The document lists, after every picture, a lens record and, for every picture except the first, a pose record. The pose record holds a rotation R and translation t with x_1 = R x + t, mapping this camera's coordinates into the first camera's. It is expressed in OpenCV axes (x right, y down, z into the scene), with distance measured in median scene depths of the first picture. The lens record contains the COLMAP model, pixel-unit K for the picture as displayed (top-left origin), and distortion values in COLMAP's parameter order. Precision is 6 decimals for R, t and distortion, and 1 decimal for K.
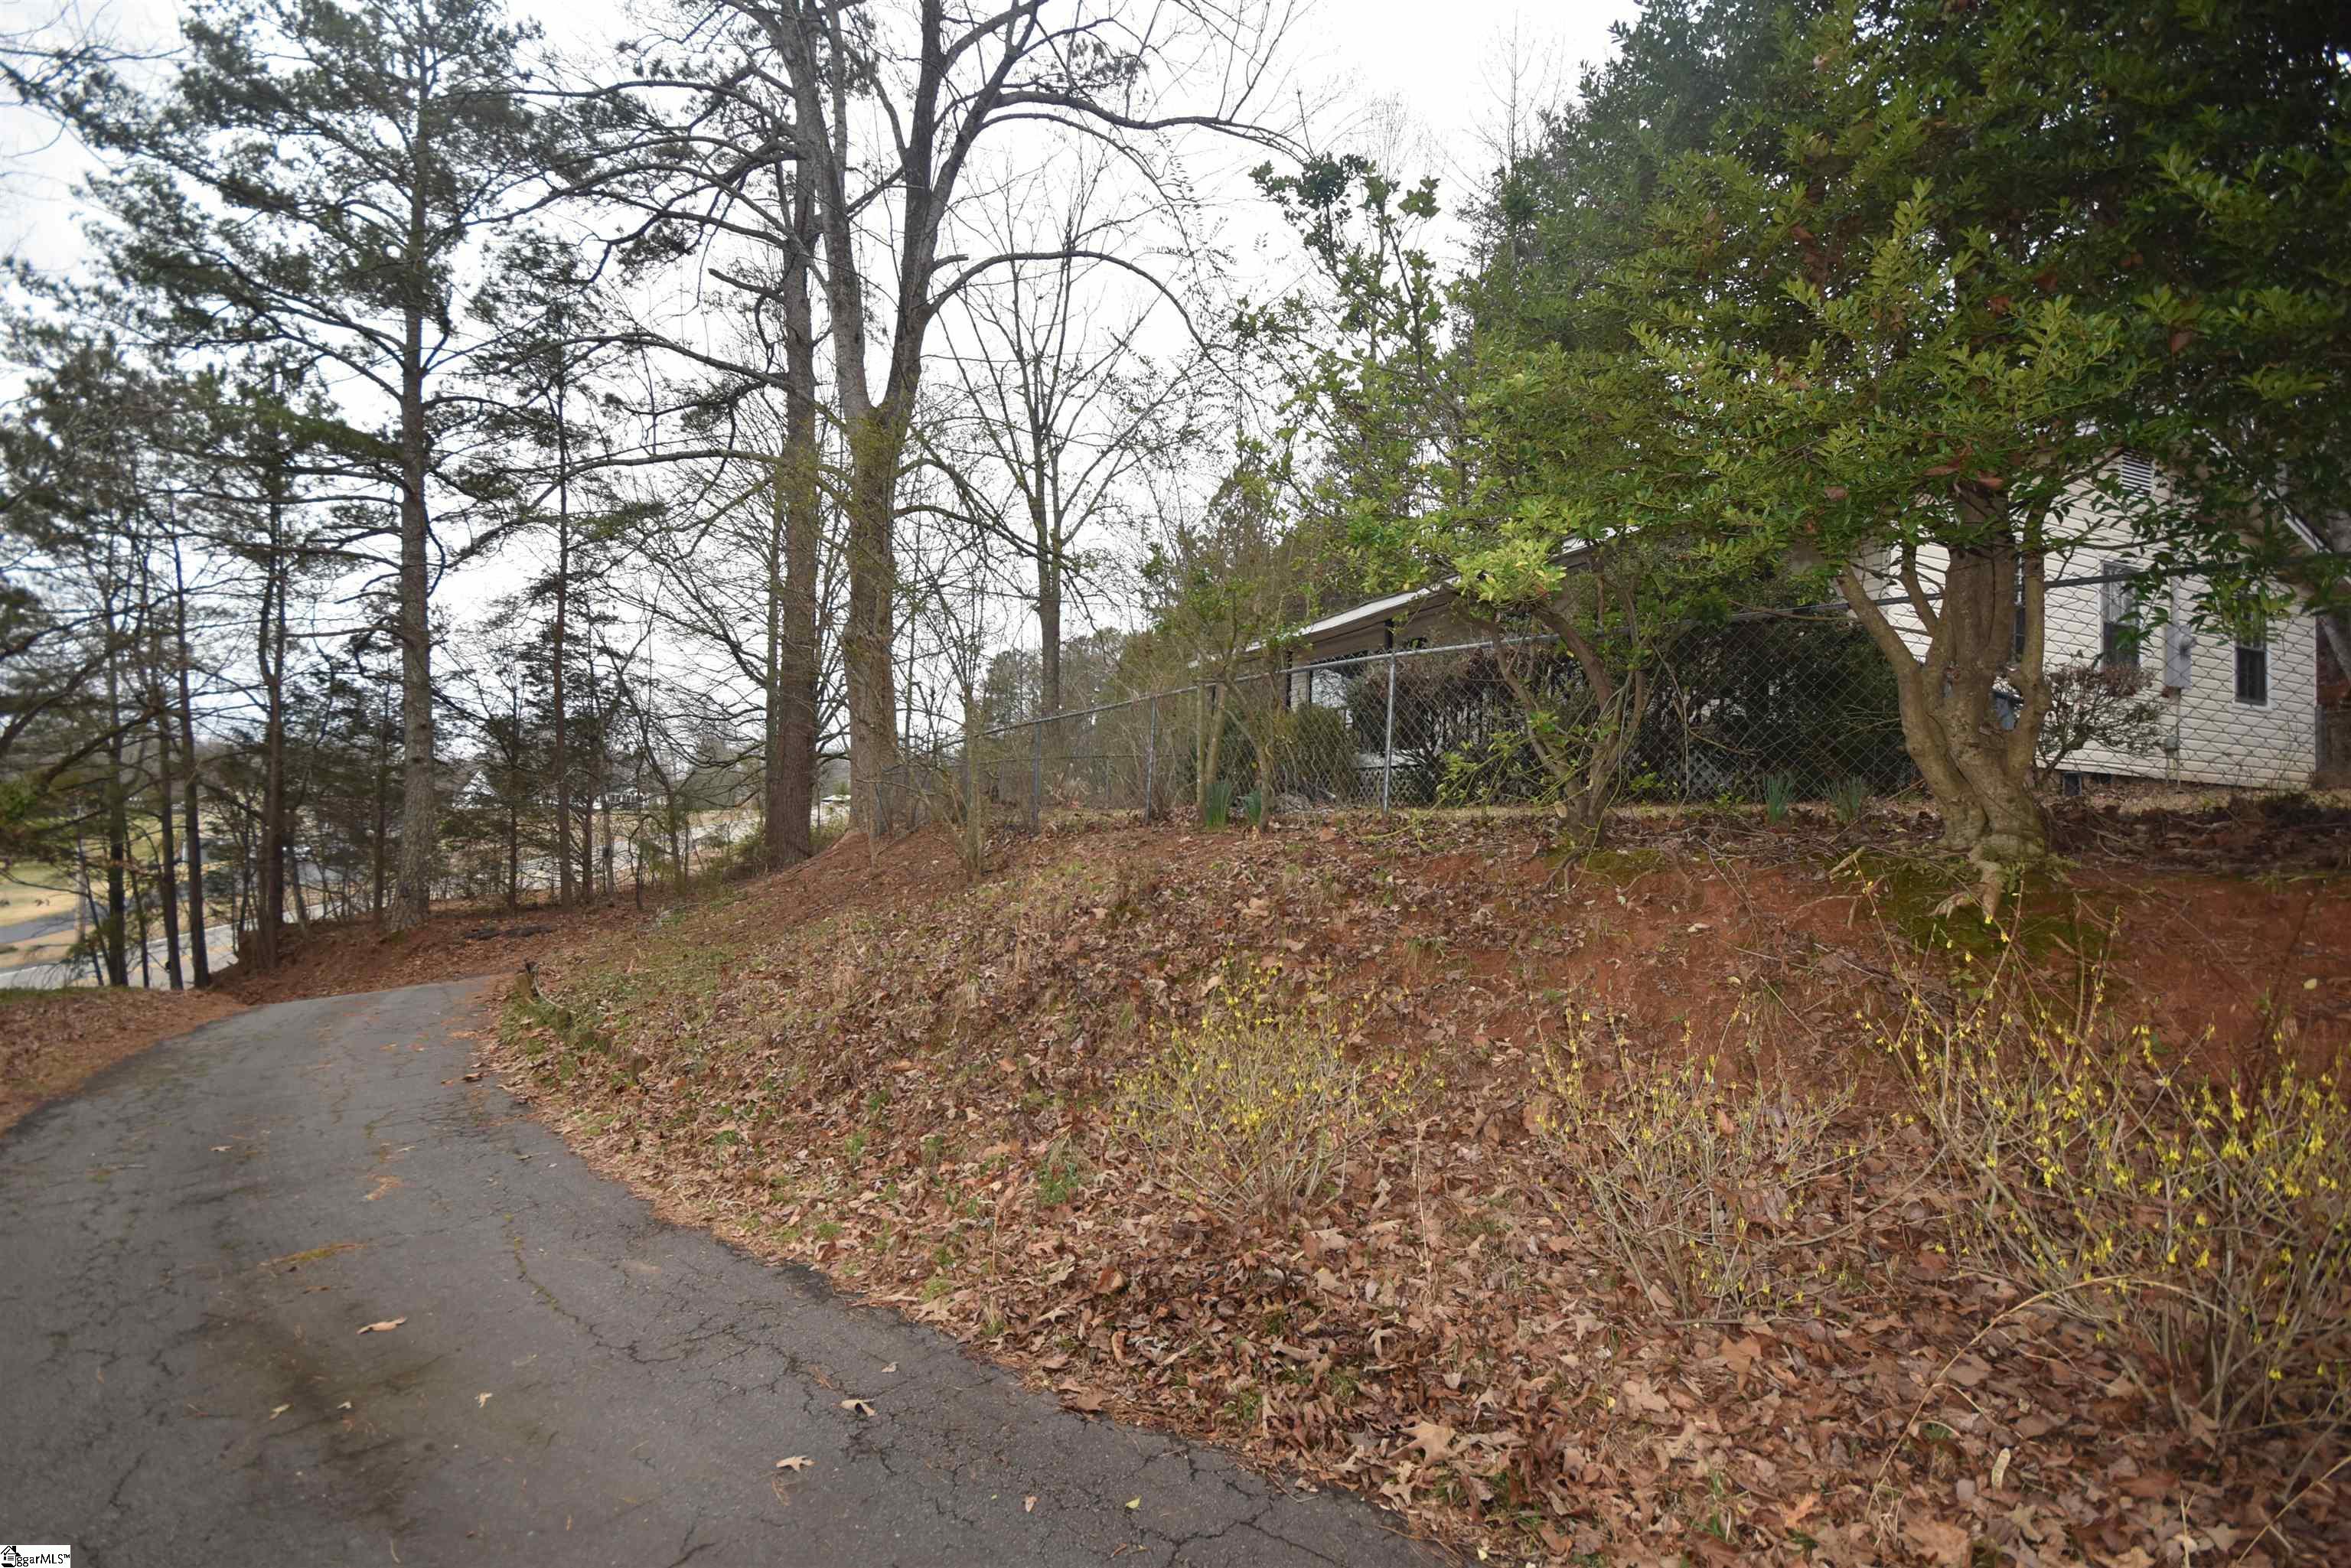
lens RADIAL K [[1038.7, 0, 1175.8], [0, 1038.7, 796.2], [0, 0, 1]] dist [-0.017773, -0.000456]
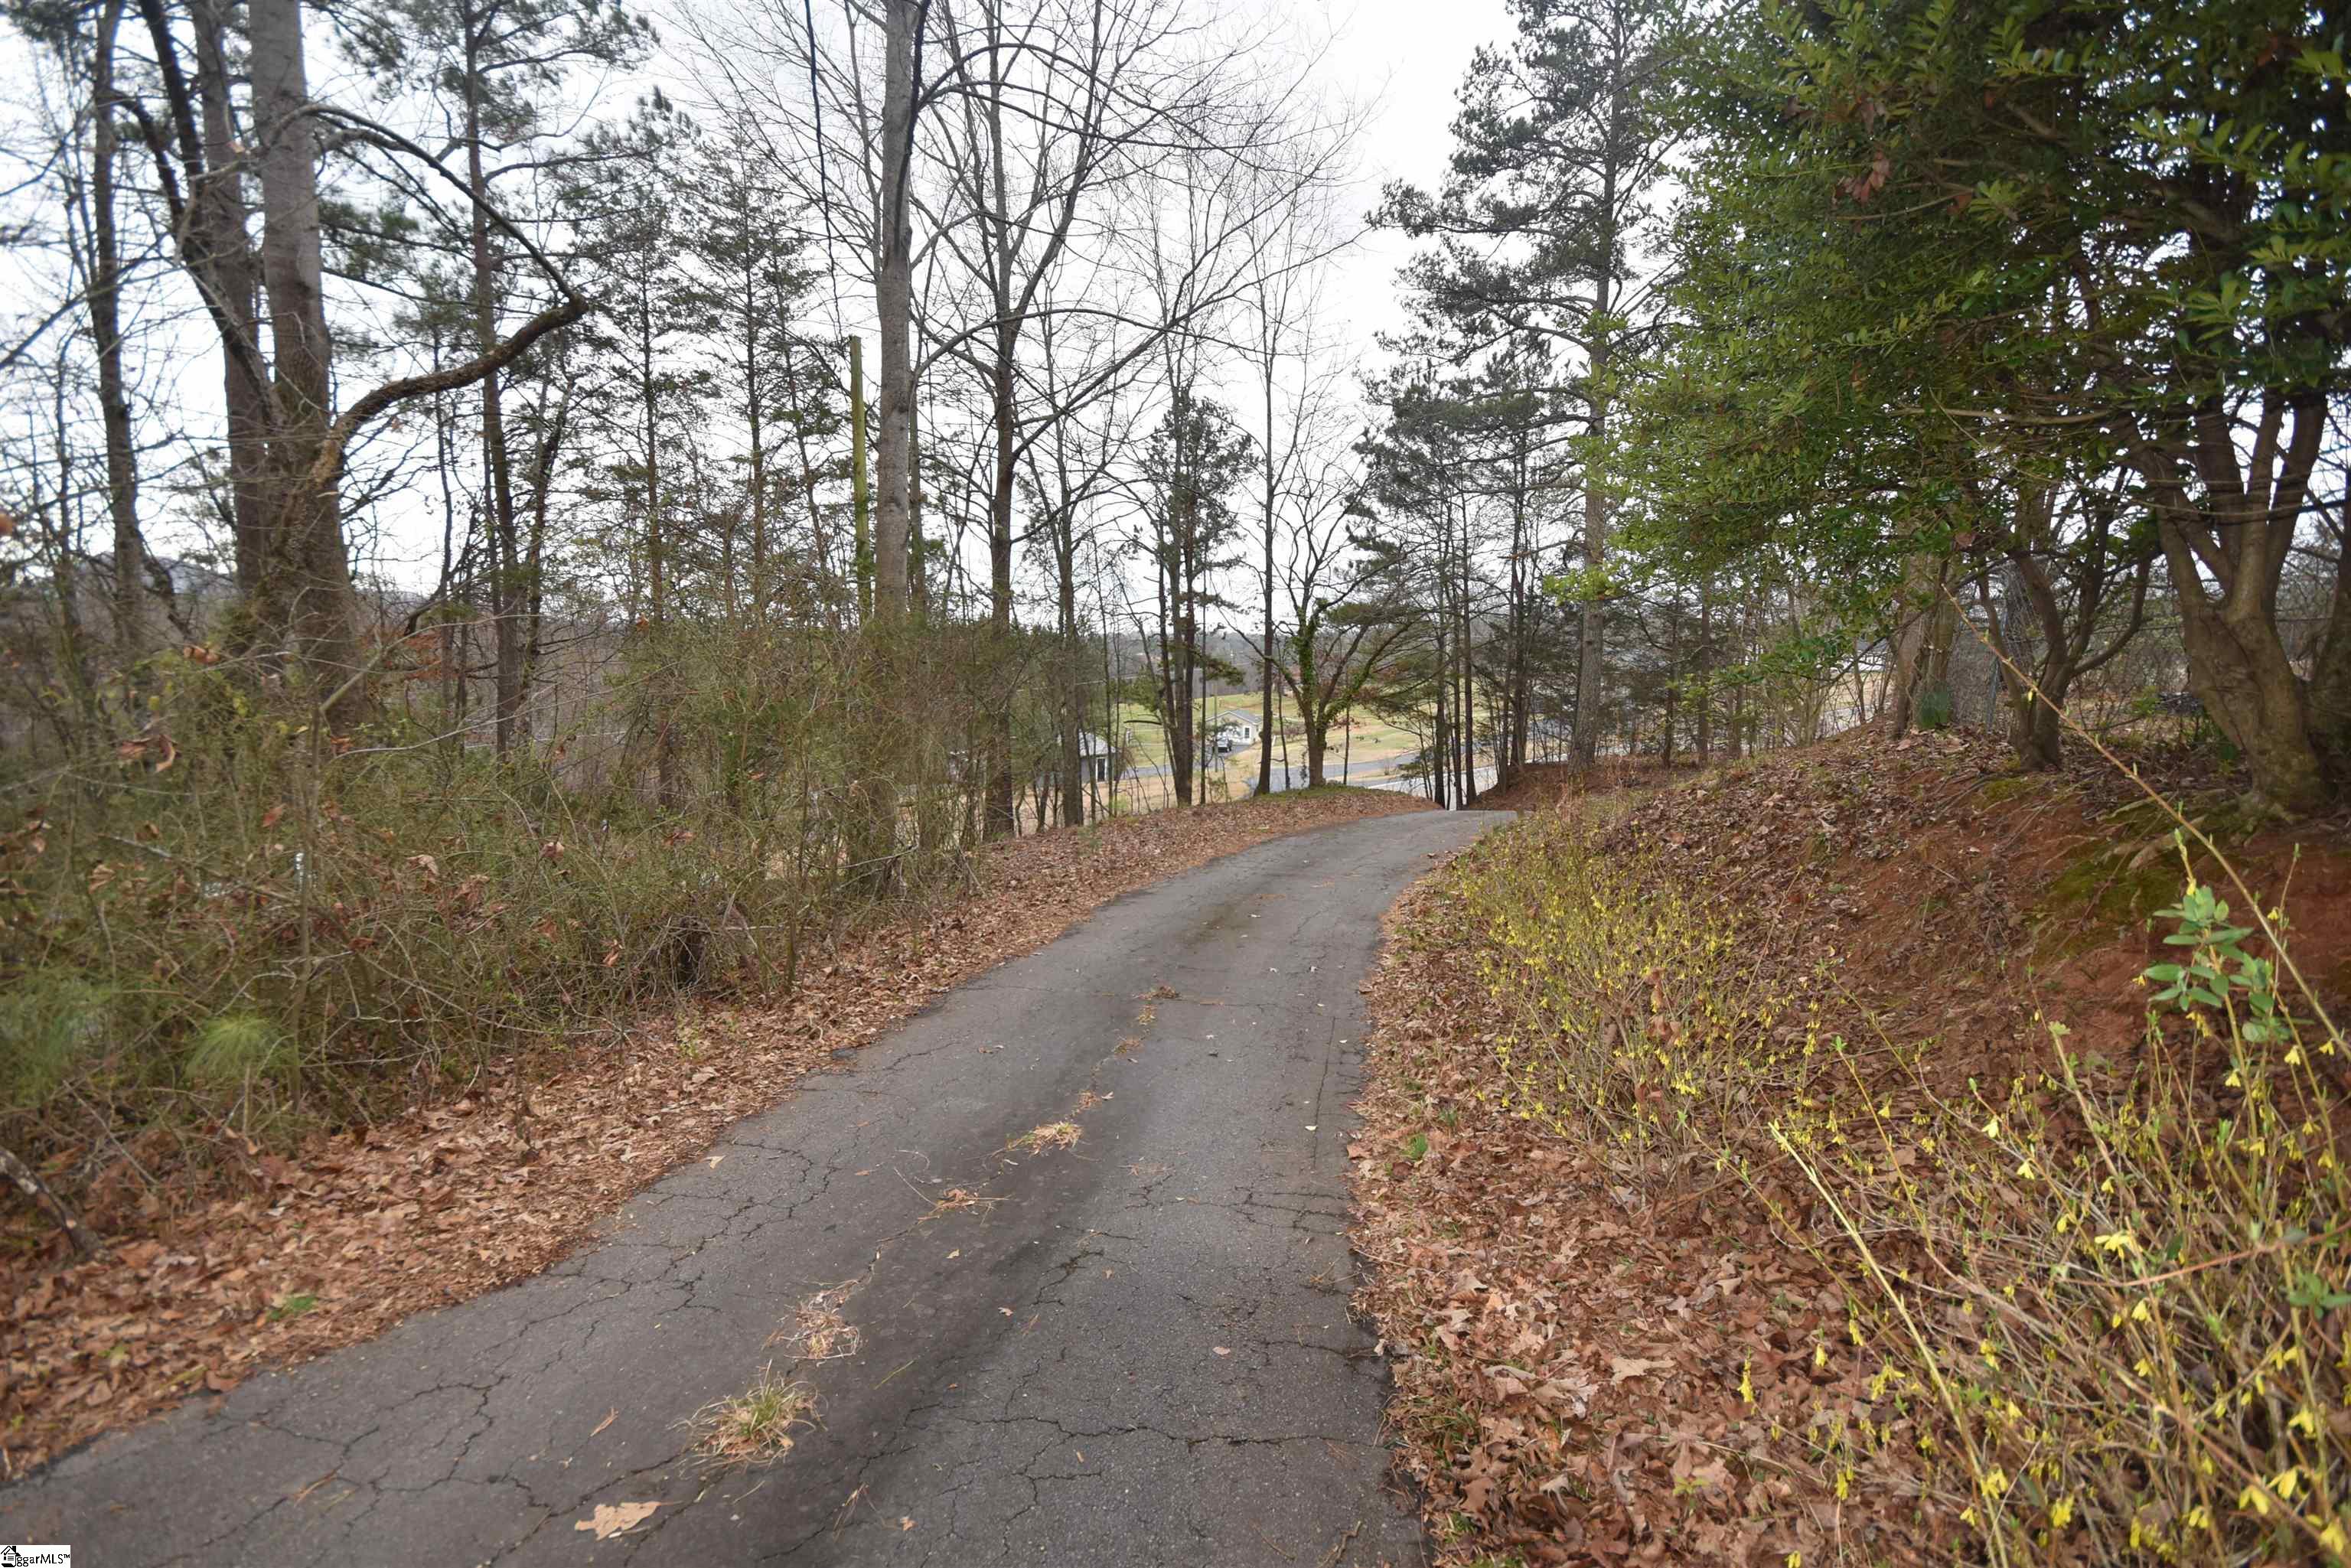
lens RADIAL K [[1038.7, 0, 1175.8], [0, 1038.7, 796.2], [0, 0, 1]] dist [-0.017773, -0.000456]
pose [[0.425580, 0.100359, -0.899338, 0.207104], [0.012421, 0.993090, 0.116699, -0.000649], [0.904836, -0.060836, 0.421392, -0.017952]]
